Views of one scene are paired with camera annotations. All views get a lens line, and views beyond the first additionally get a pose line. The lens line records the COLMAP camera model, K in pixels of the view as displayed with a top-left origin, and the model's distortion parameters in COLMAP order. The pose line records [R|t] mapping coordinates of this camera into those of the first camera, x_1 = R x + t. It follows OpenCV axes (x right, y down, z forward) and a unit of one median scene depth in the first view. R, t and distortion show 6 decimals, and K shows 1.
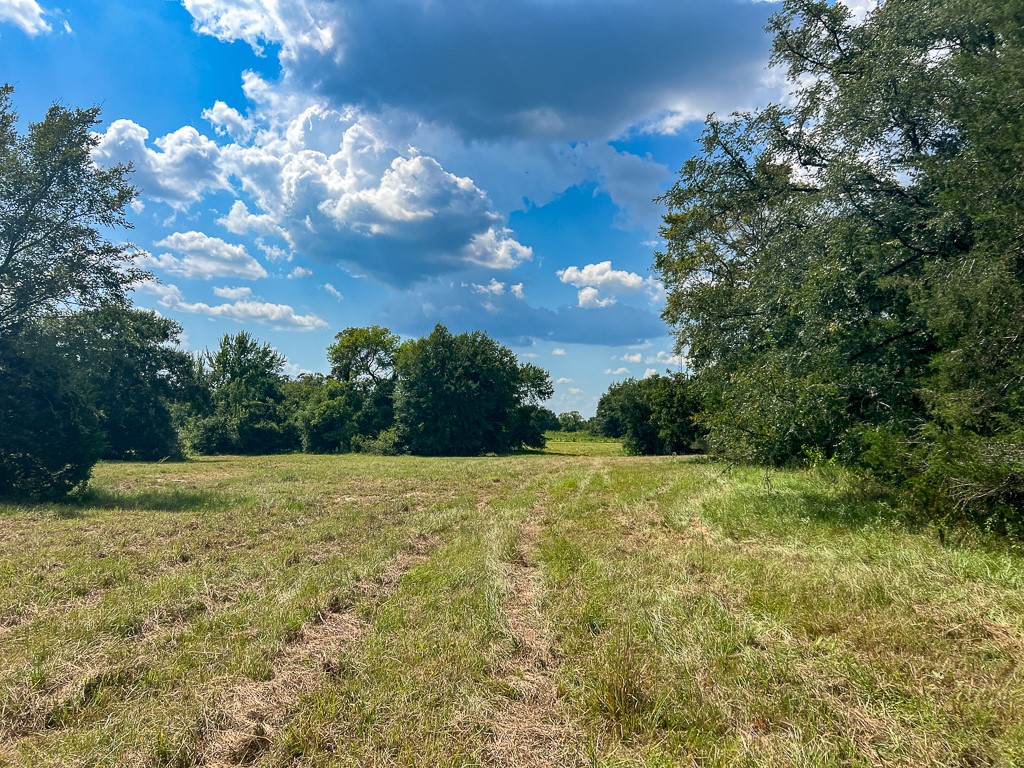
lens RADIAL K [[735.0, 0, 510.5], [0, 735.0, 382.2], [0, 0, 1]] dist [0.029683, -0.057930]
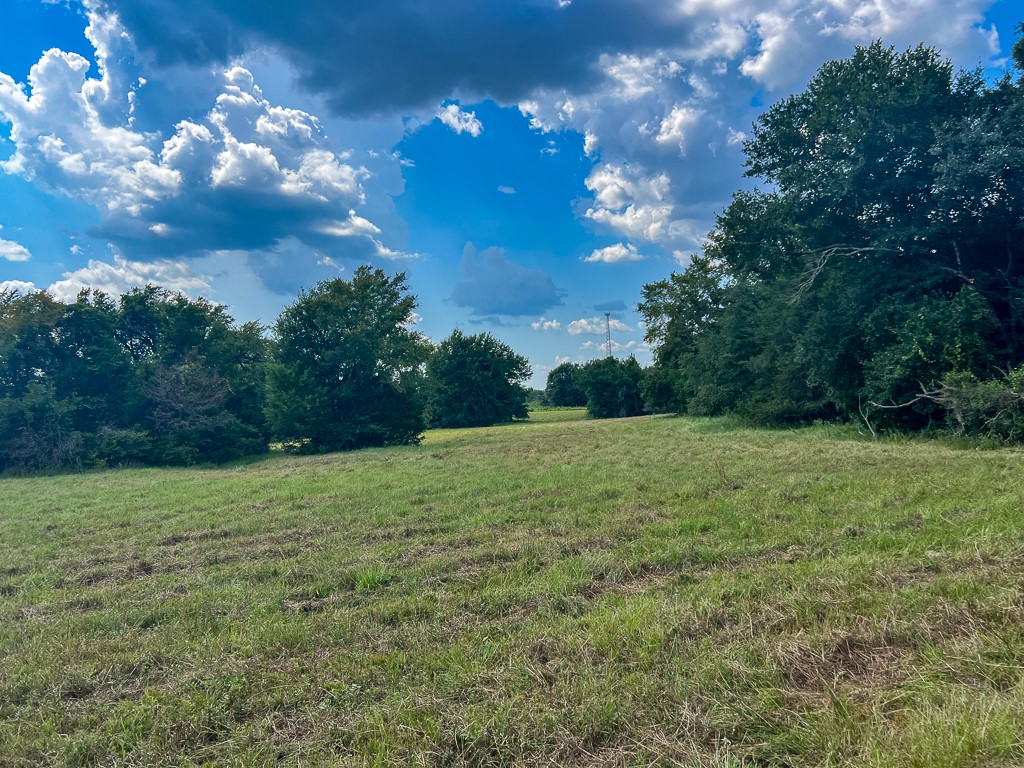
lens RADIAL K [[735.0, 0, 511.9], [0, 735.0, 380.4], [0, 0, 1]] dist [0.029683, -0.057930]
pose [[0.993614, -0.053122, 0.099543, -0.113075], [0.049496, 0.998030, 0.038548, -0.027522], [-0.101394, -0.033375, 0.994286, -0.288604]]
